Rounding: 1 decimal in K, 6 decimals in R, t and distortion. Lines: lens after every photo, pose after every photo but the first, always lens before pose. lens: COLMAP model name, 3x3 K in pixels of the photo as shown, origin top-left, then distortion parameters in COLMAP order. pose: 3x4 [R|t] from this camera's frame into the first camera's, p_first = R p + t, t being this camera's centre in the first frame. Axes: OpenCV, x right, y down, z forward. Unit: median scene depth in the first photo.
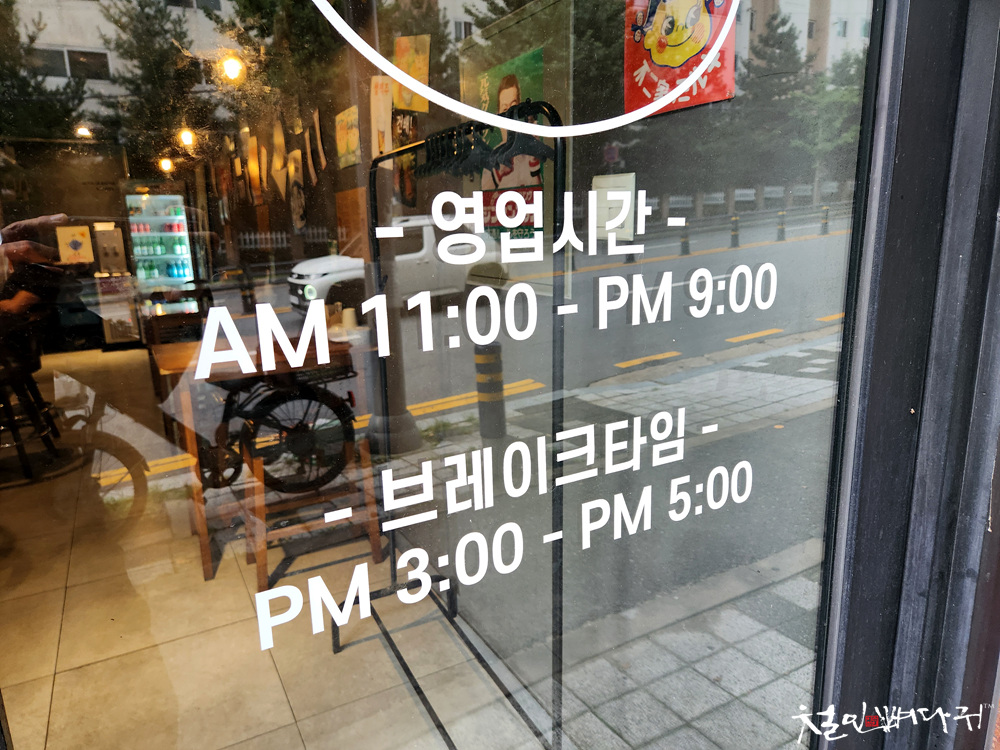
lens RADIAL K [[679.8, 0, 500.8], [0, 679.8, 375.1], [0, 0, 1]] dist [0.021565, -0.003378]
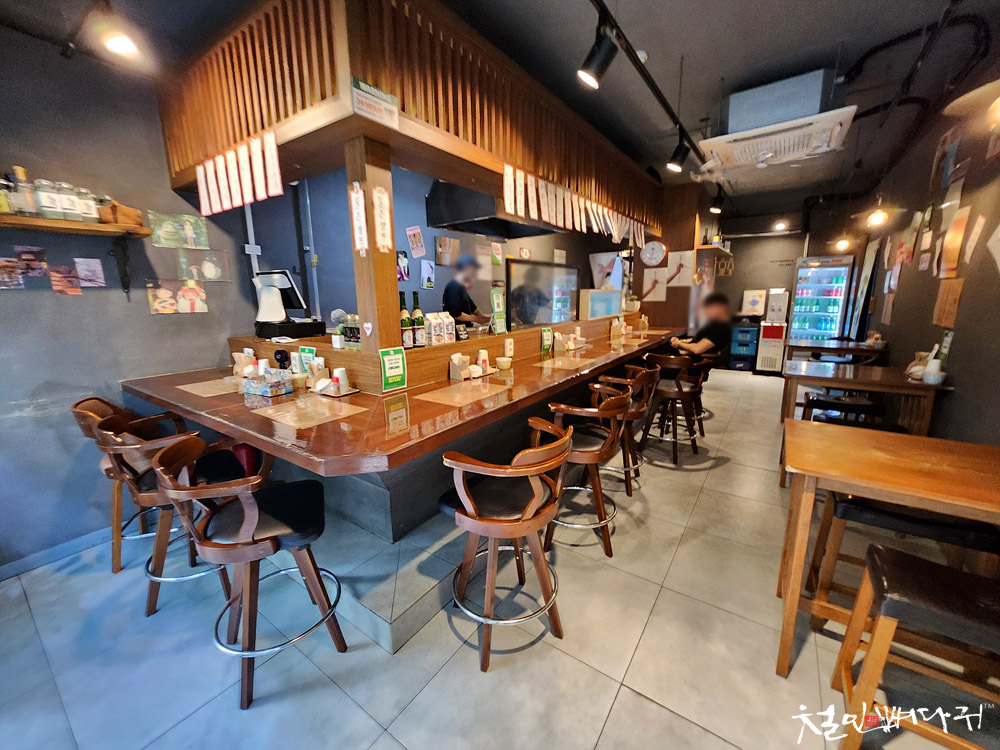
lens RADIAL K [[398.2, 0, 502.0], [0, 398.2, 370.9], [0, 0, 1]] dist [0.002345, 0.000904]
pose [[0.443000, 0.195399, -0.874969, -0.061853], [-0.197485, 0.973255, 0.117361, -0.035011], [0.874500, 0.120802, 0.469740, 0.108968]]
